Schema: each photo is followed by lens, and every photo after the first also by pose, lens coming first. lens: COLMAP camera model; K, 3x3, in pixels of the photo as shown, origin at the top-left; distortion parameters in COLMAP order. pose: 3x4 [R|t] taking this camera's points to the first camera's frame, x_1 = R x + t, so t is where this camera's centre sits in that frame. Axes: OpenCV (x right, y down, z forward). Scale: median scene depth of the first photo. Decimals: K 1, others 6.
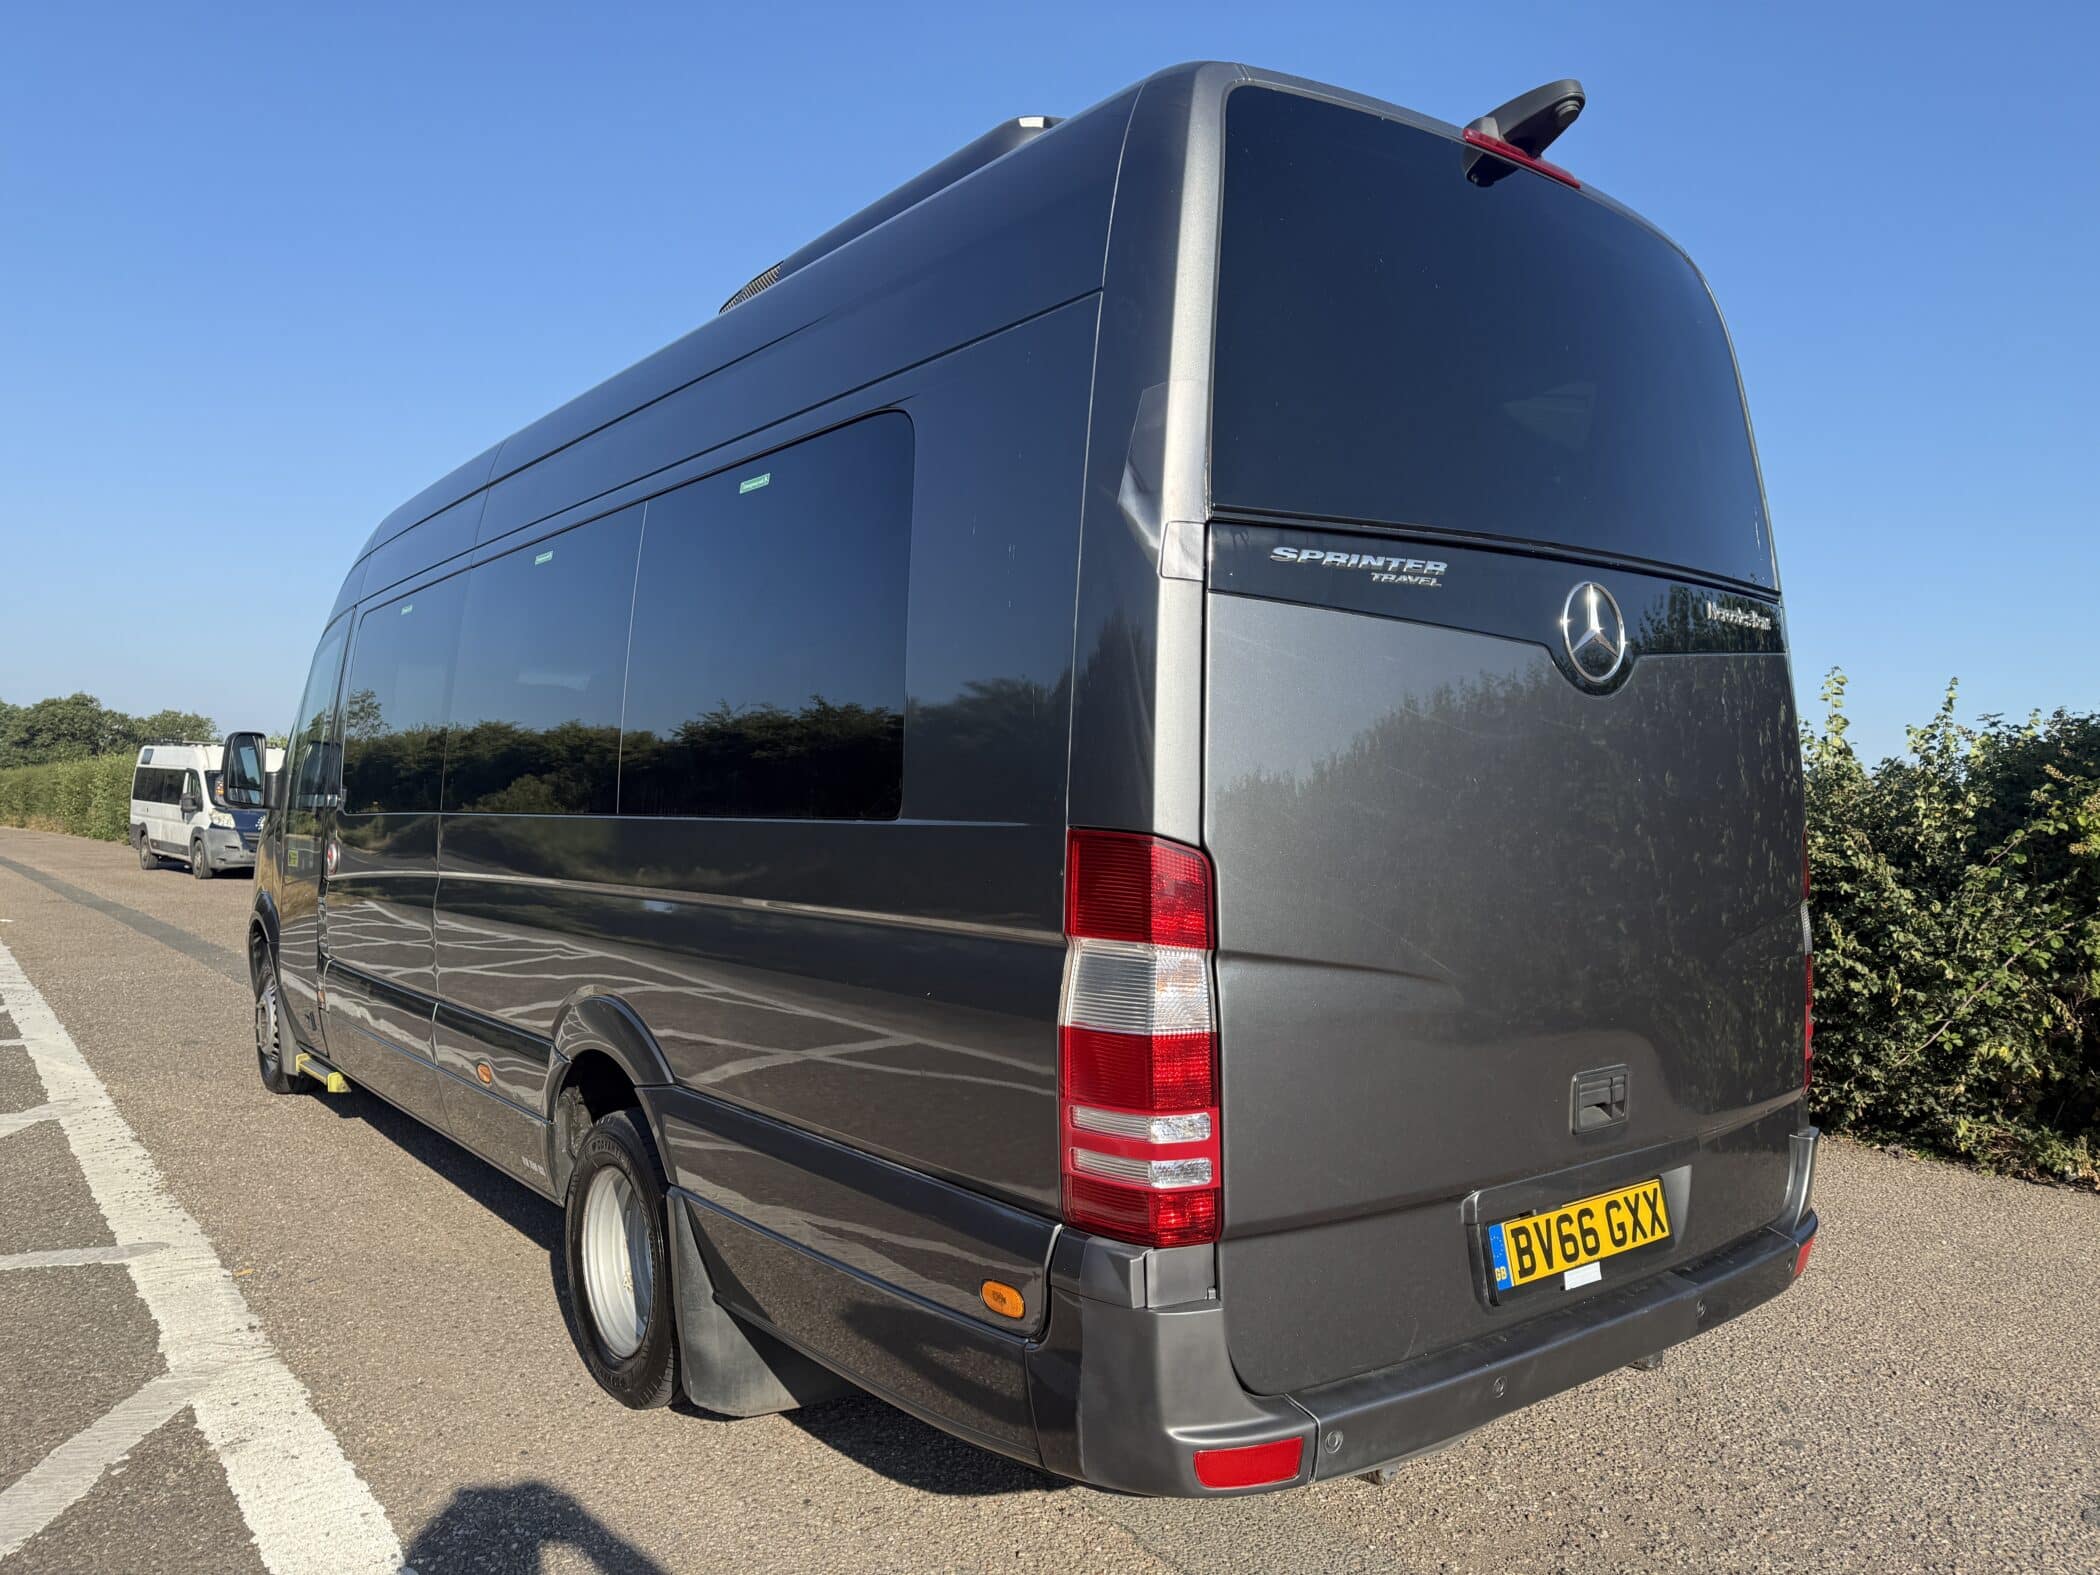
lens RADIAL K [[1480.4, 0, 1050.0], [0, 1480.4, 787.5], [0, 0, 1]] dist [0.117864, -0.170782]
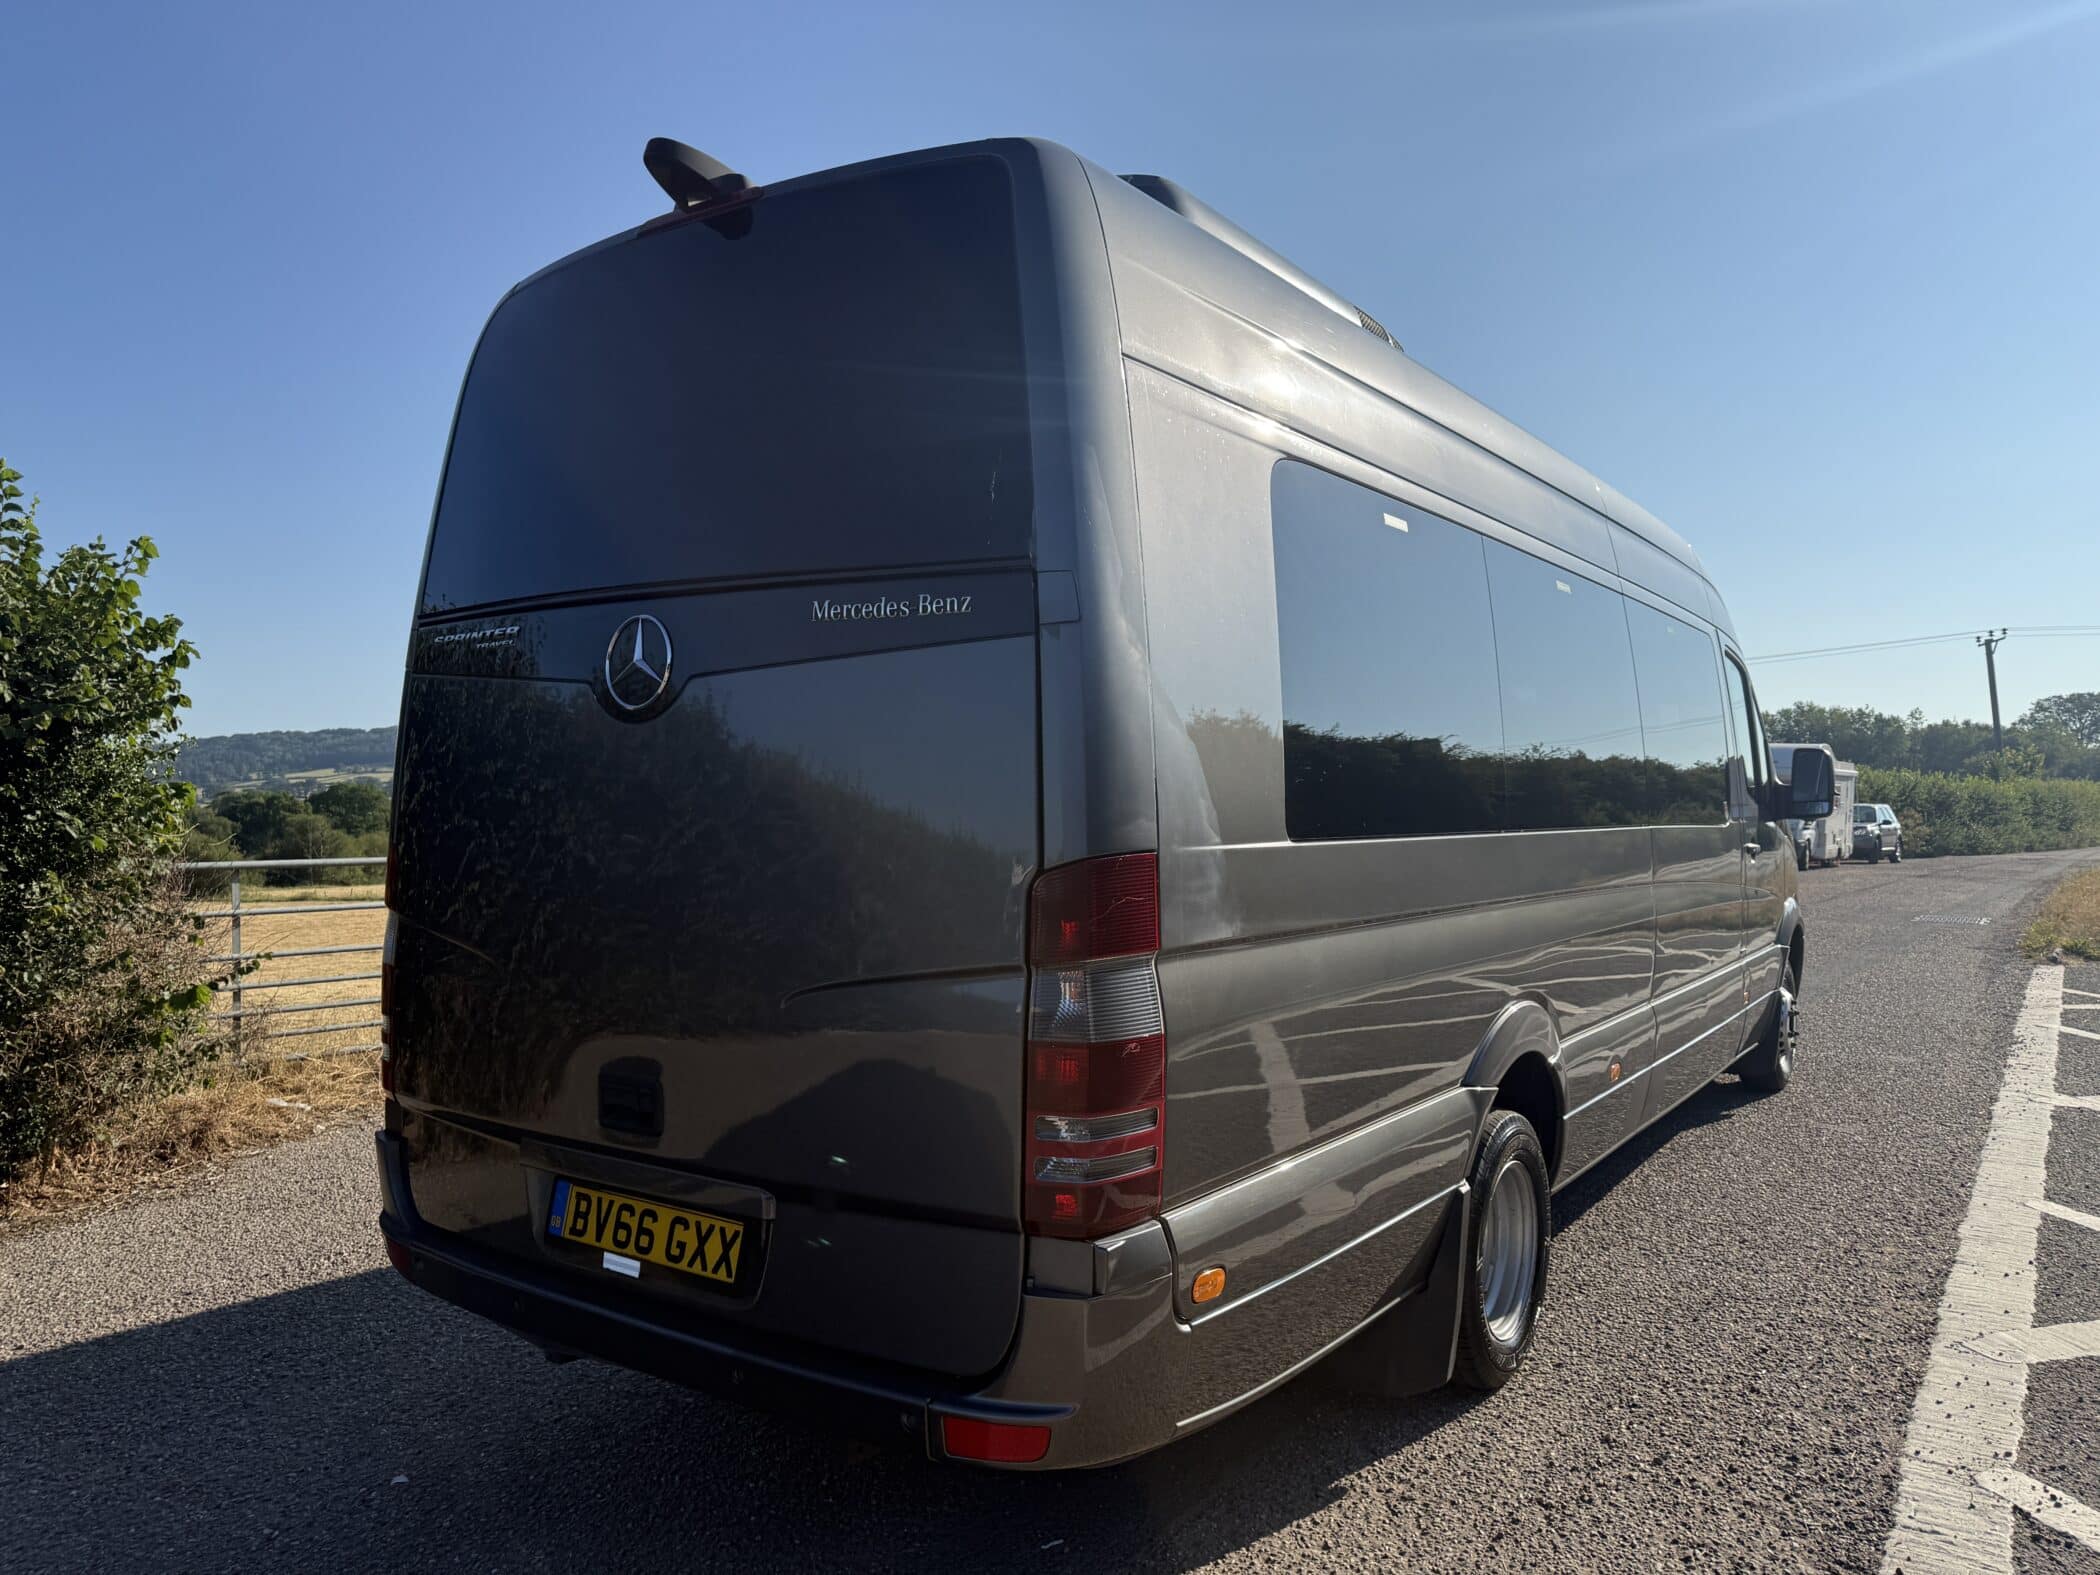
lens RADIAL K [[1480.4, 0, 1050.0], [0, 1480.4, 787.5], [0, 0, 1]] dist [0.117864, -0.170782]
pose [[0.295955, 0.001145, -0.955201, 1.465165], [-0.007484, 0.999971, -0.001120, -0.015348], [0.955172, 0.007480, 0.295955, 0.974362]]
